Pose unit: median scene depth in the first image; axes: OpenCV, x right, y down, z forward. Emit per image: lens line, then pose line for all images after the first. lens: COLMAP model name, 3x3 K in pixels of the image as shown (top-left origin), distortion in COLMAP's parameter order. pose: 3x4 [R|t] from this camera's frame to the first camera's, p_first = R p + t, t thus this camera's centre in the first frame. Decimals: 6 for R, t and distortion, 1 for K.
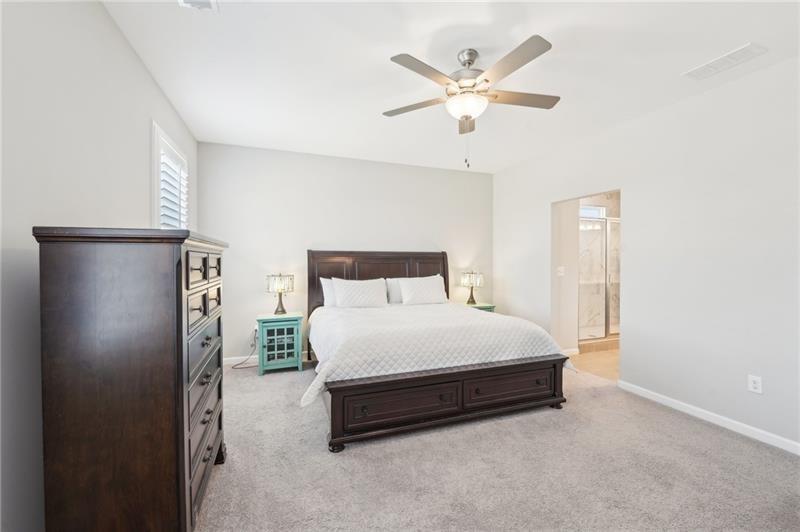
lens RADIAL K [[326.8, 0, 400.0], [0, 326.8, 269.7], [0, 0, 1]] dist [-0.000431, -0.000083]
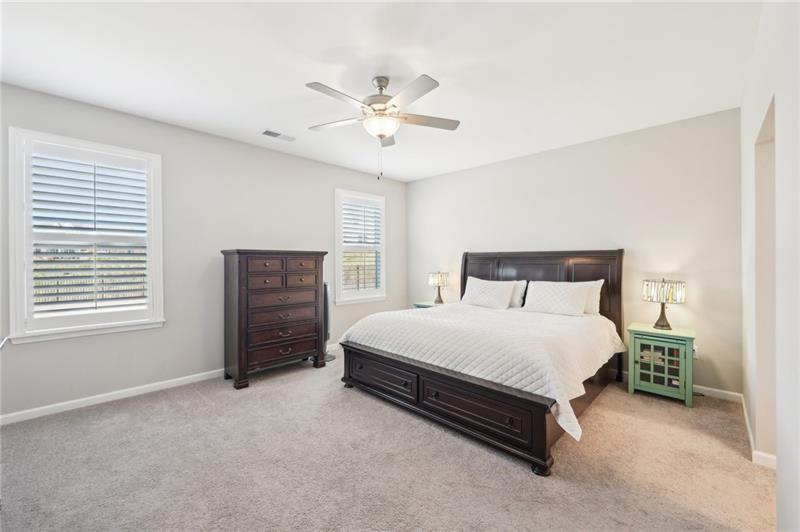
lens RADIAL K [[330.7, 0, 400.0], [0, 330.7, 266.0], [0, 0, 1]] dist [0.009681, -0.000189]
pose [[0.434411, 0.009724, -0.900662, 0.675062], [-0.027788, 0.999610, -0.002610, -0.002833], [0.900286, 0.026161, 0.434512, 0.288673]]
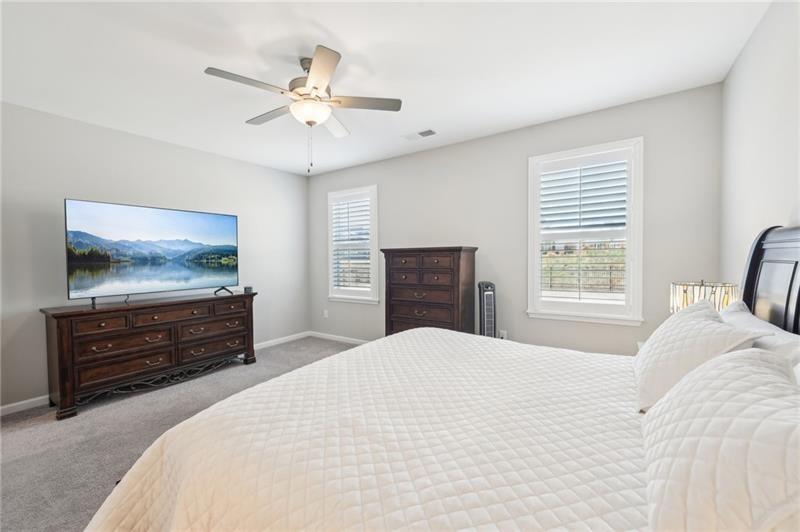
lens RADIAL K [[330.7, 0, 400.0], [0, 330.7, 266.0], [0, 0, 1]] dist [0.009681, -0.000189]
pose [[-0.813244, 0.020582, -0.581559, 0.315527], [-0.009300, 0.998787, 0.048352, -0.031045], [0.581849, 0.044730, -0.812066, 1.066042]]
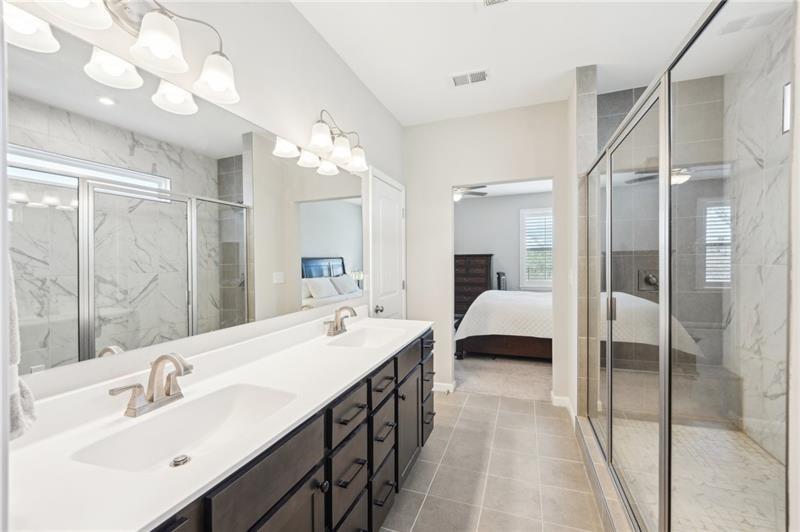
lens RADIAL K [[330.7, 0, 400.0], [0, 330.7, 266.0], [0, 0, 1]] dist [0.009681, -0.000189]
pose [[-0.653770, 0.002648, -0.756688, 1.225686], [-0.020001, 0.999584, 0.020779, -0.006674], [0.756429, 0.028719, -0.653445, 1.213478]]
